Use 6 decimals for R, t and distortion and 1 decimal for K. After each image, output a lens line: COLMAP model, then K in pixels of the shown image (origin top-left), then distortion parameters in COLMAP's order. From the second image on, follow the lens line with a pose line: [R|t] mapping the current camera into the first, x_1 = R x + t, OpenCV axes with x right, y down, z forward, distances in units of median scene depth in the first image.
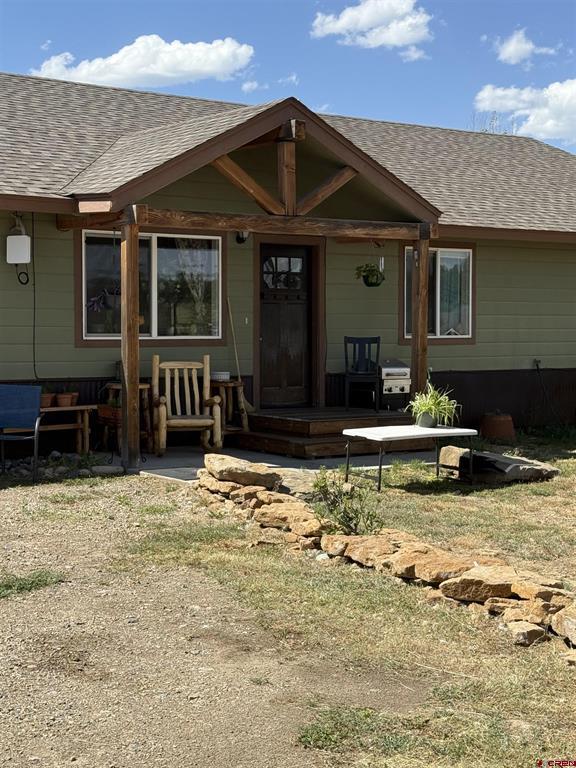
lens RADIAL K [[1458.2, 0, 288.0], [0, 1458.2, 384.0], [0, 0, 1]] dist [0.008800, -0.116393]
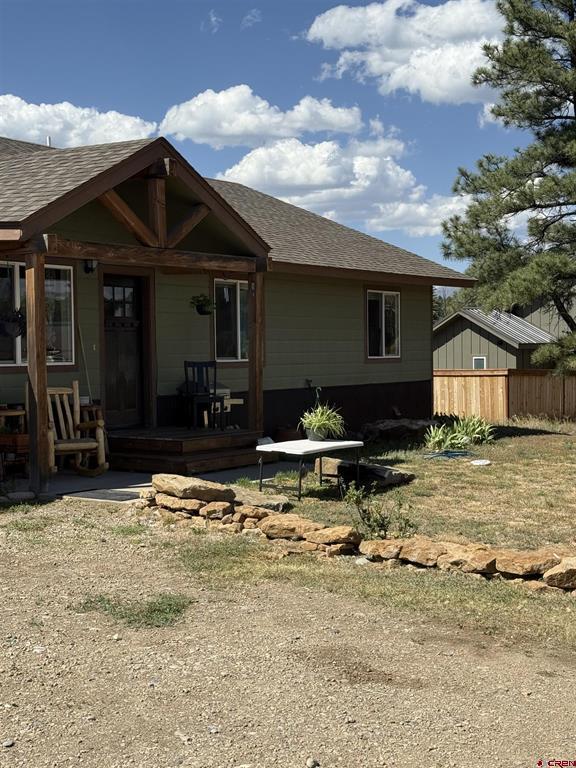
lens RADIAL K [[1303.4, 0, 288.0], [0, 1303.4, 384.0], [0, 0, 1]] dist [-0.010143, 1.741613]
pose [[0.912762, -0.021523, 0.407924, -0.318882], [0.027887, 0.999564, -0.009662, -0.004593], [-0.407539, 0.020195, 0.912965, 0.097796]]
